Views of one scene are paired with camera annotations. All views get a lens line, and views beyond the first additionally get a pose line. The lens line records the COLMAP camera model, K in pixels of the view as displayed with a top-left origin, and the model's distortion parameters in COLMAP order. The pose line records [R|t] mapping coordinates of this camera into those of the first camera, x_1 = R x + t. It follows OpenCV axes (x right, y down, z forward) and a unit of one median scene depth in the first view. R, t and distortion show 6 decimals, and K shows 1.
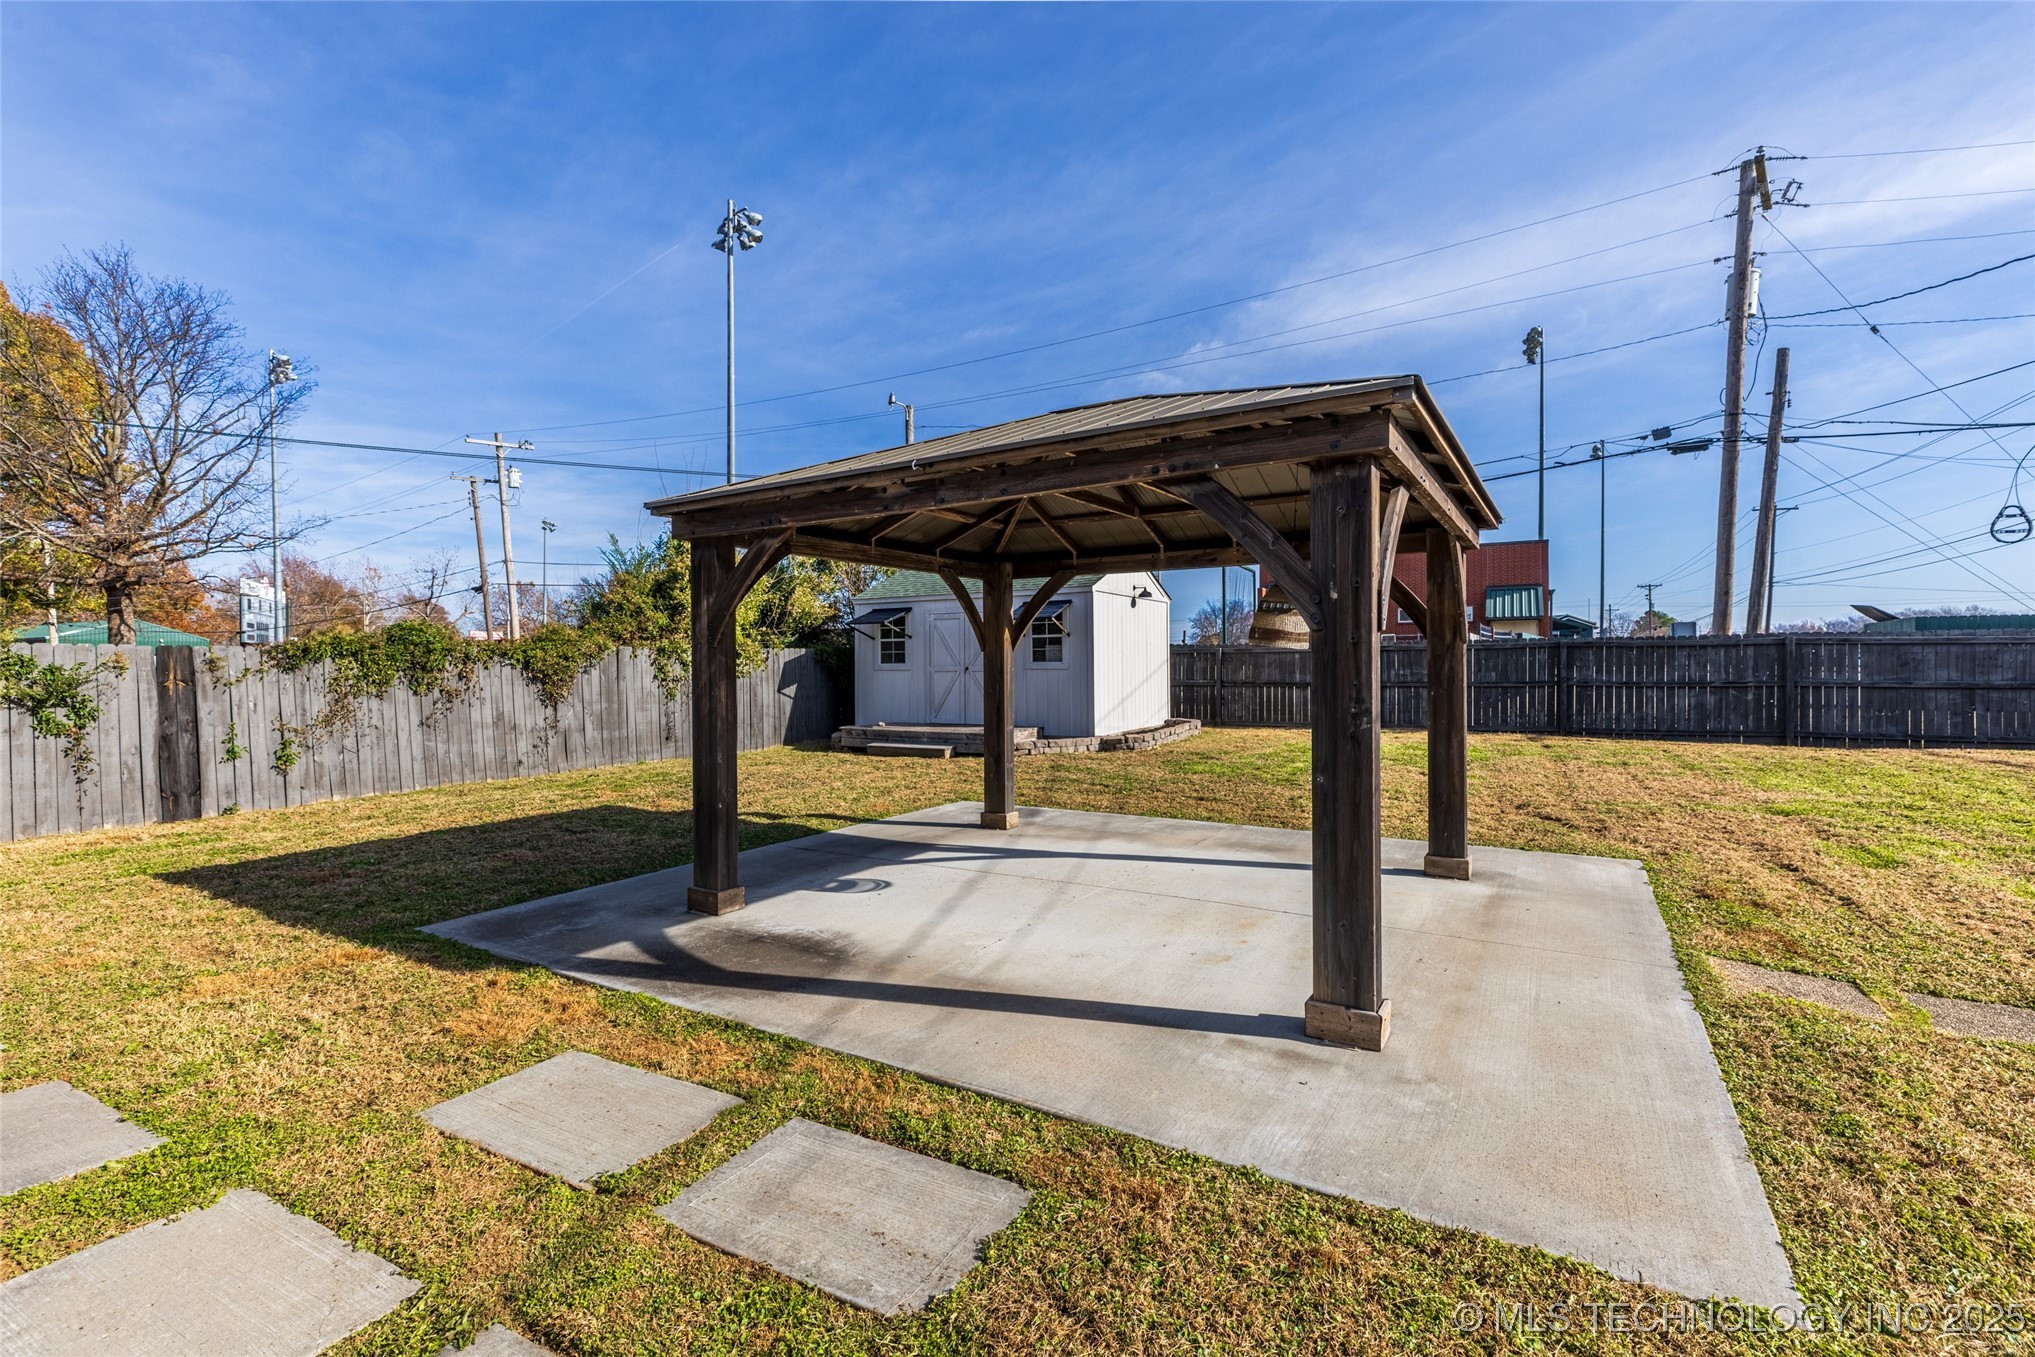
lens RADIAL K [[902.0, 0, 1017.7], [0, 902.0, 671.2], [0, 0, 1]] dist [0.001689, 0.001073]
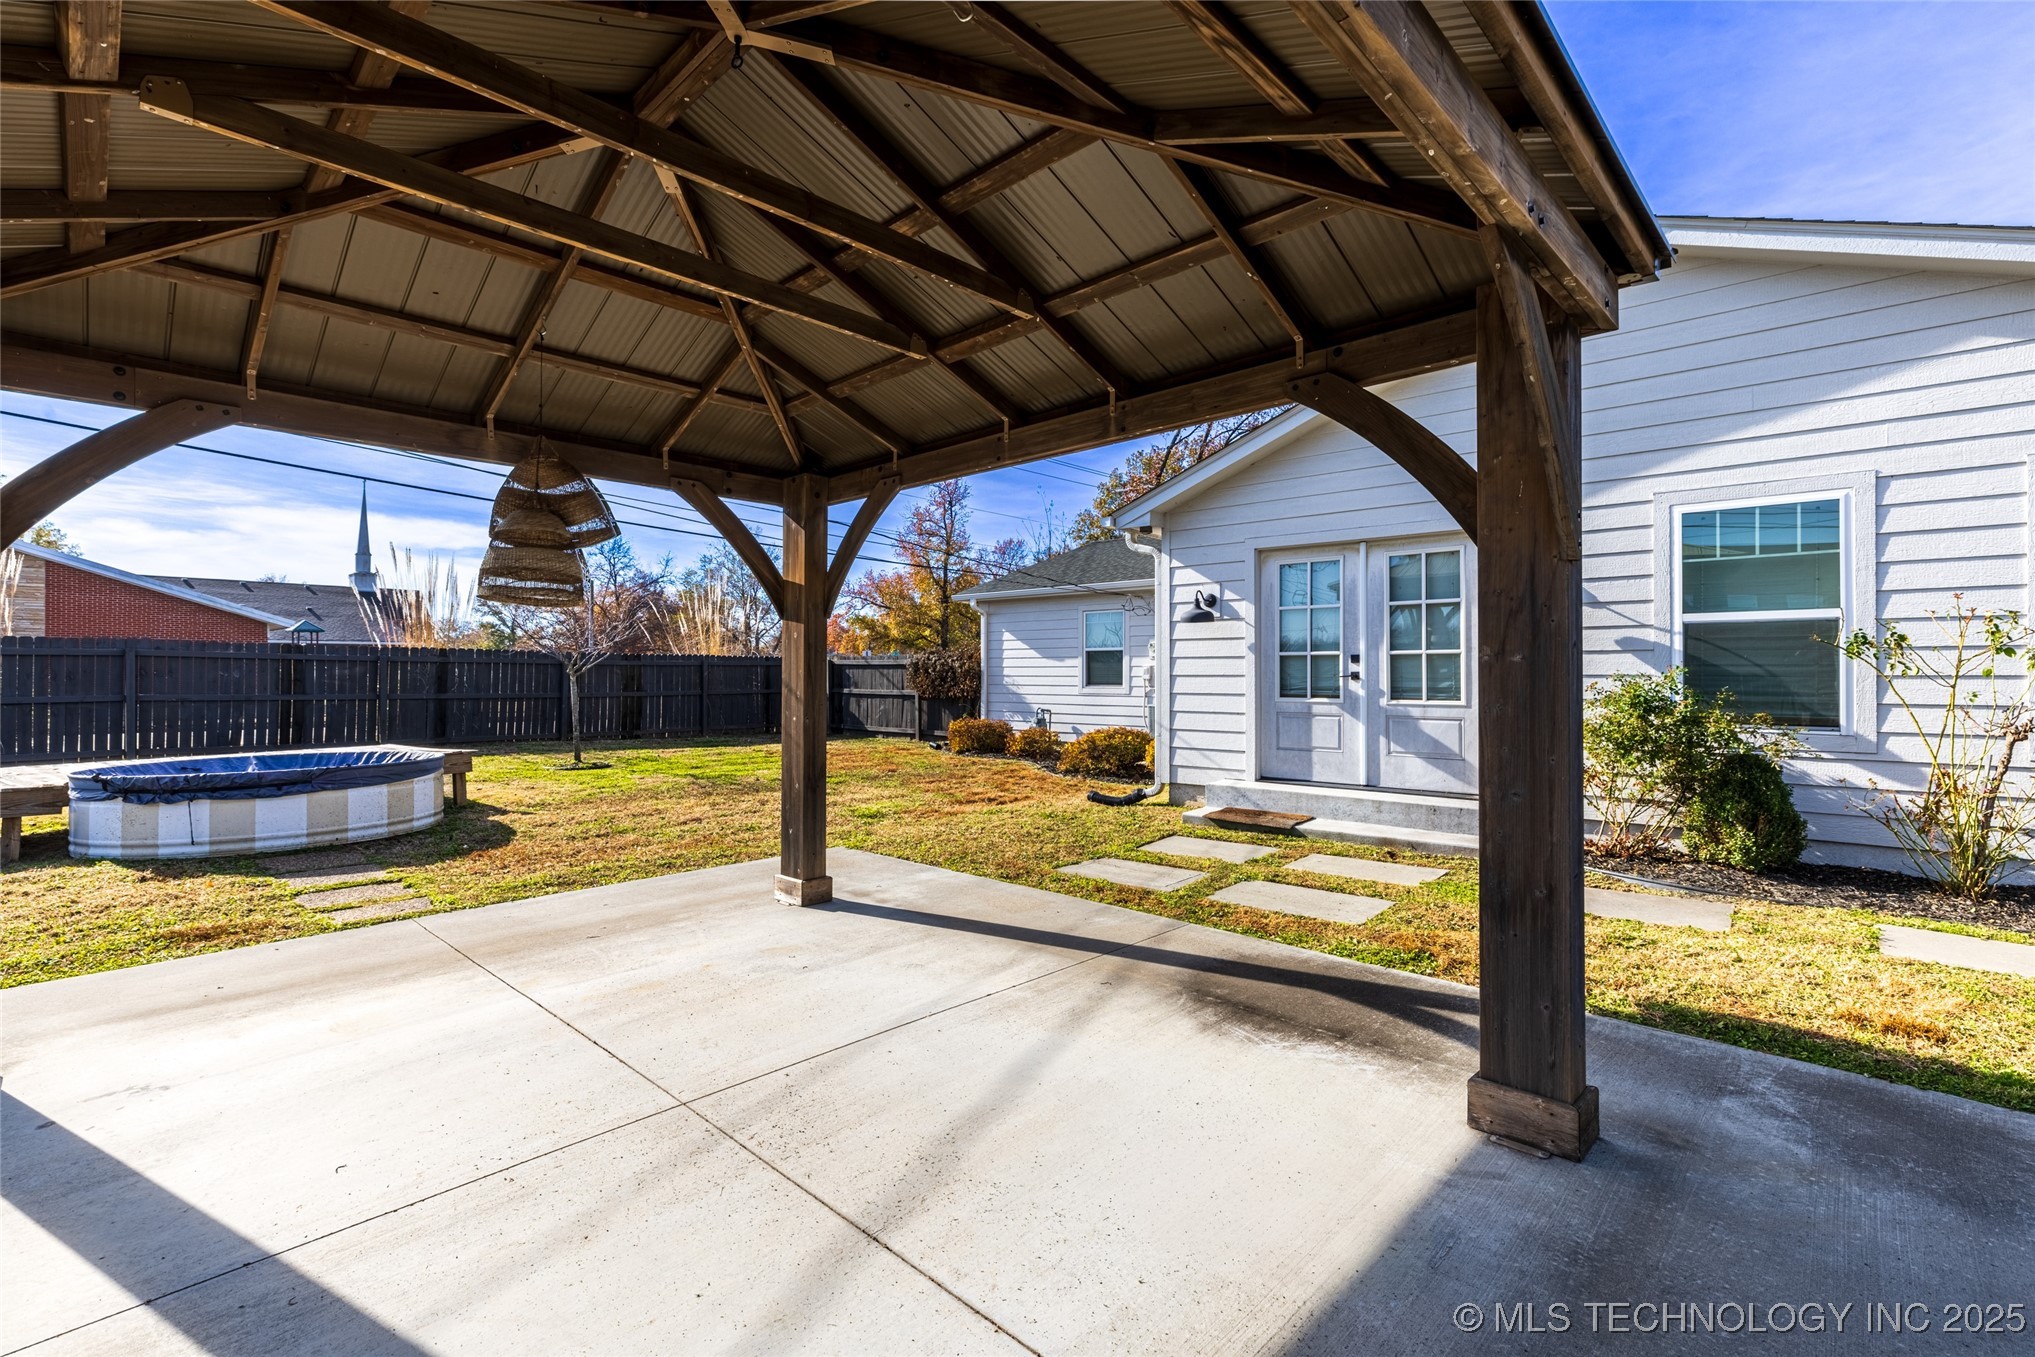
lens RADIAL K [[902.0, 0, 1017.7], [0, 902.0, 671.2], [0, 0, 1]] dist [0.001689, 0.001073]
pose [[-0.977310, 0.008418, 0.211649, -0.068900], [0.009227, 0.999953, 0.002837, 0.009737], [-0.211615, 0.004725, -0.977342, 0.584692]]
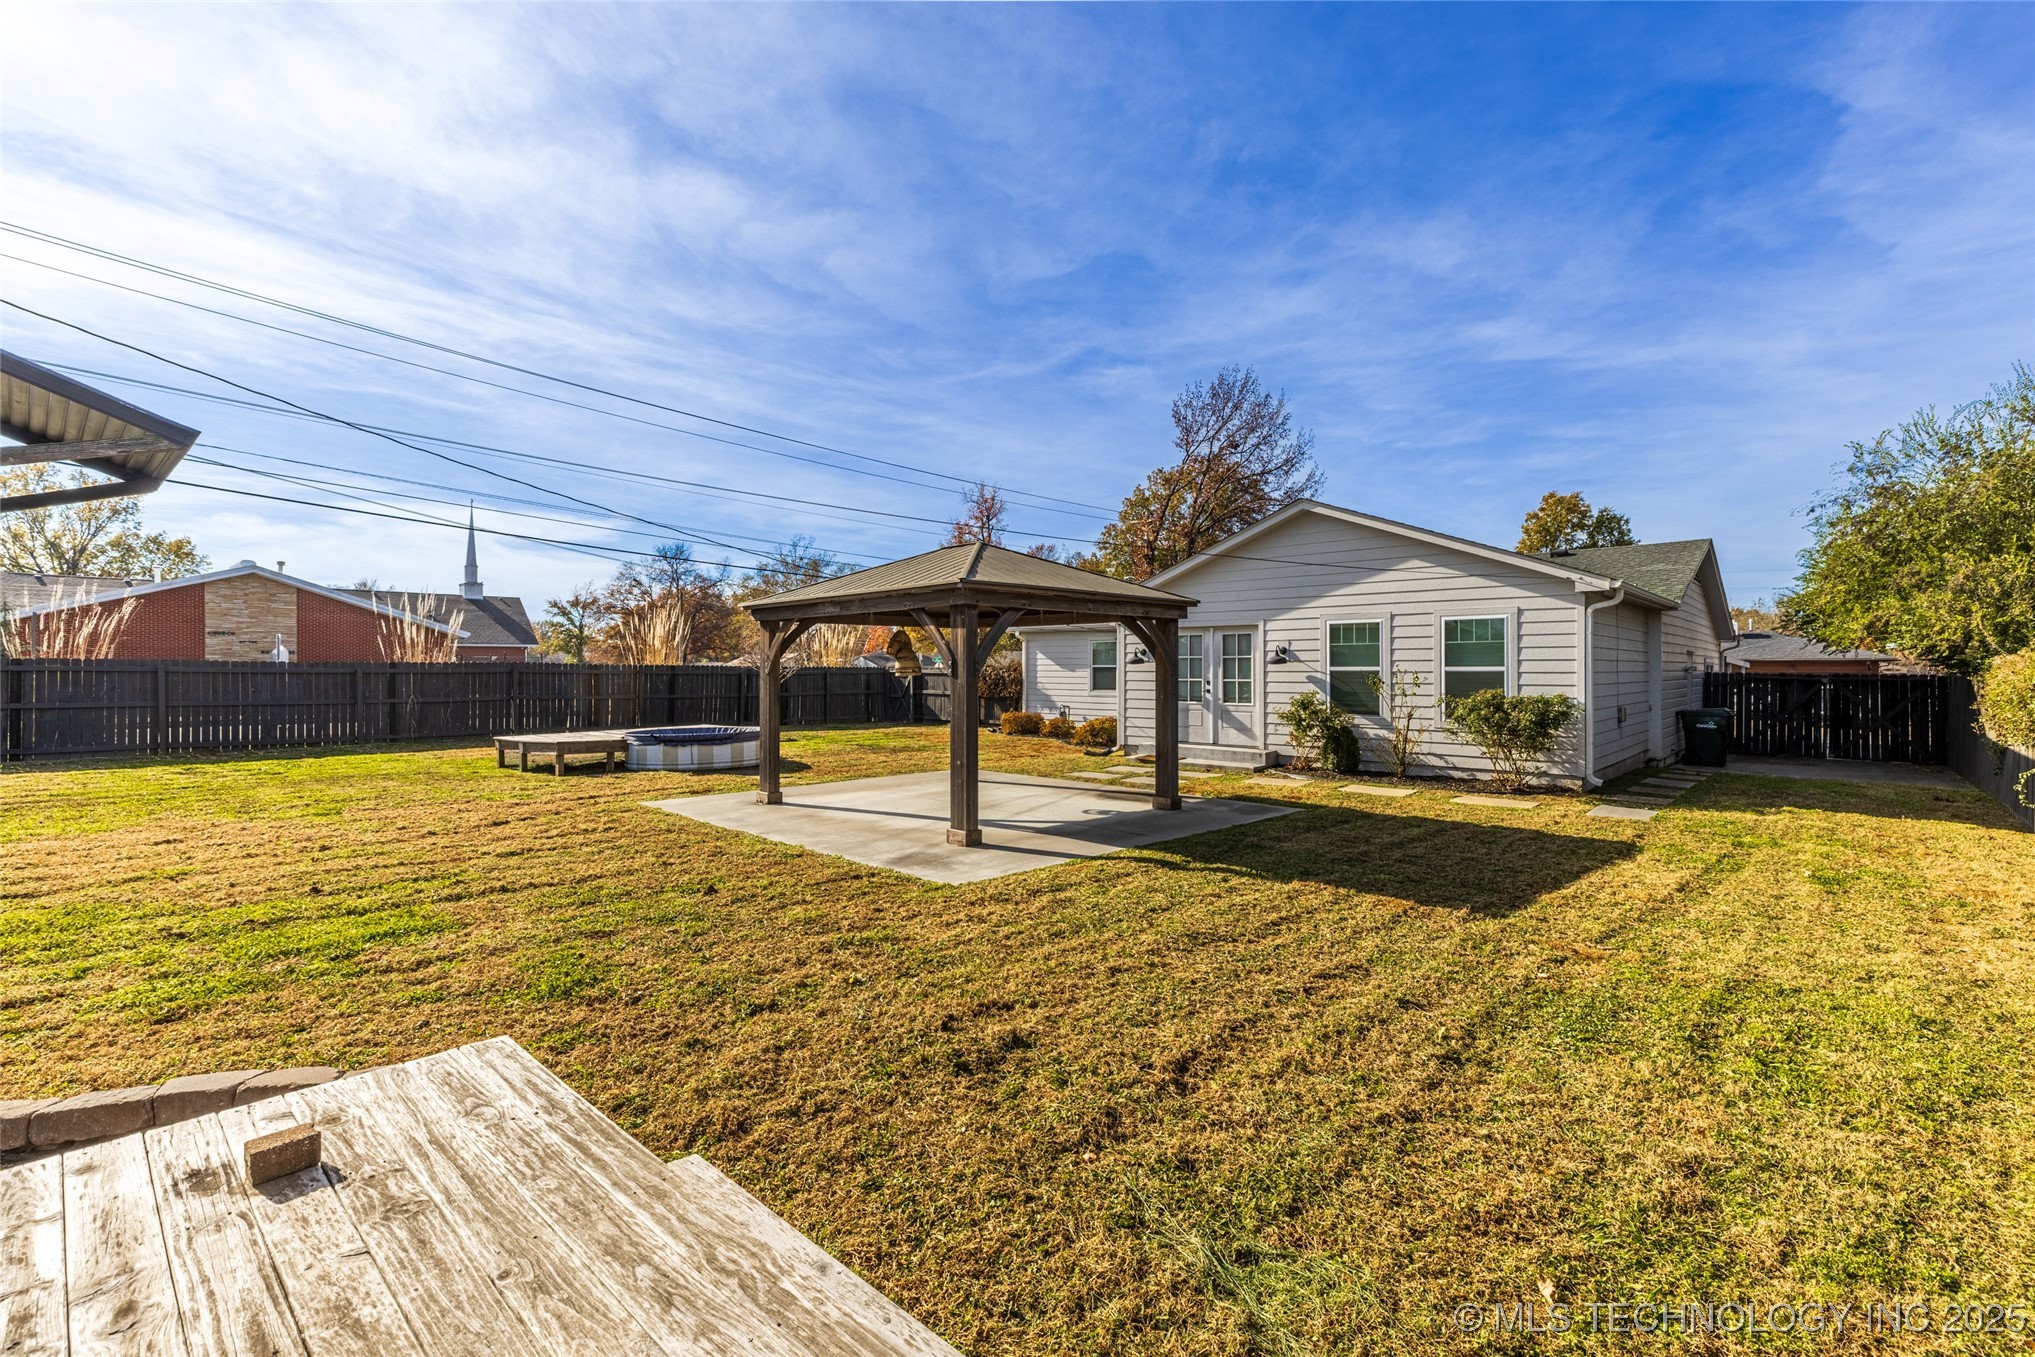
lens RADIAL K [[917.2, 0, 1014.0], [0, 917.2, 674.1], [0, 0, 1]] dist [0.024010, 0.000439]
pose [[-0.968372, 0.005233, 0.249457, -0.200812], [0.008694, 0.999881, 0.012773, -0.021253], [-0.249360, 0.014538, -0.968302, 1.171447]]
